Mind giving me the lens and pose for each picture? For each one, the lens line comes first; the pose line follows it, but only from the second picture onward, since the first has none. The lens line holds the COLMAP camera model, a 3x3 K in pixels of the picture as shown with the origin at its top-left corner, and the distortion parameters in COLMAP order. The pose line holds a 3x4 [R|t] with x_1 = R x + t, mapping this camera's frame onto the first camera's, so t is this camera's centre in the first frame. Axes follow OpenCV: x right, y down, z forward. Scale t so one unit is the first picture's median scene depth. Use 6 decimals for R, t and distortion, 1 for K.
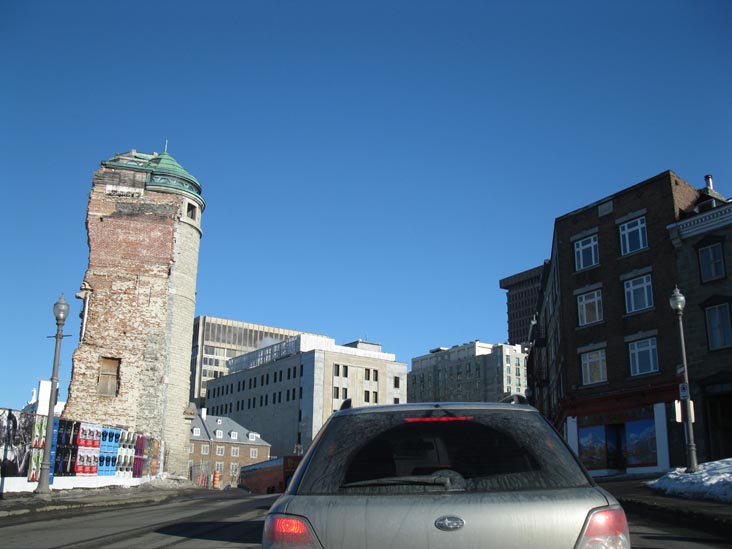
lens RADIAL K [[805.5, 0, 361.8], [0, 805.5, 272.7], [0, 0, 1]] dist [-0.219839, 0.247027]
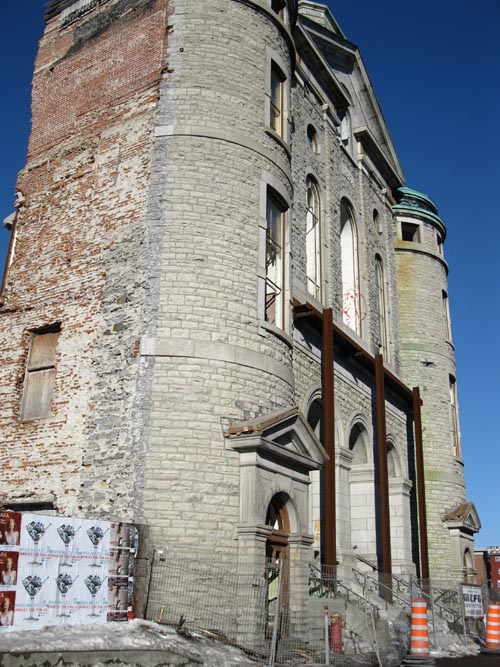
lens RADIAL K [[734.0, 0, 250.0], [0, 734.0, 333.5], [0, 0, 1]] dist [-0.219839, 0.247027]
pose [[0.632729, -0.277567, -0.722918, 0.015729], [0.212998, 0.959925, -0.182142, 0.185672], [0.744504, -0.038733, 0.666494, 0.766061]]
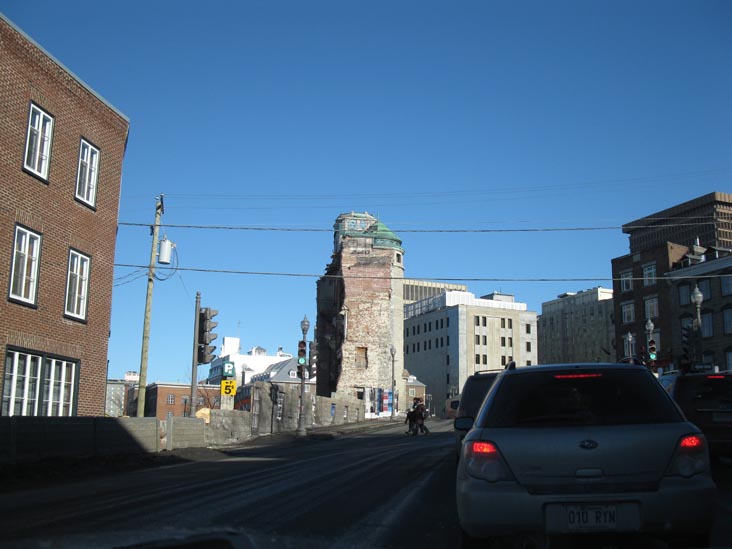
lens RADIAL K [[824.1, 0, 366.0], [0, 824.1, 274.5], [0, 0, 1]] dist [-0.220755, 0.272762]
pose [[0.987231, -0.037884, -0.154724, -0.011173], [0.051059, 0.995316, 0.082086, -0.194519], [0.150890, -0.088938, 0.984542, -0.765538]]
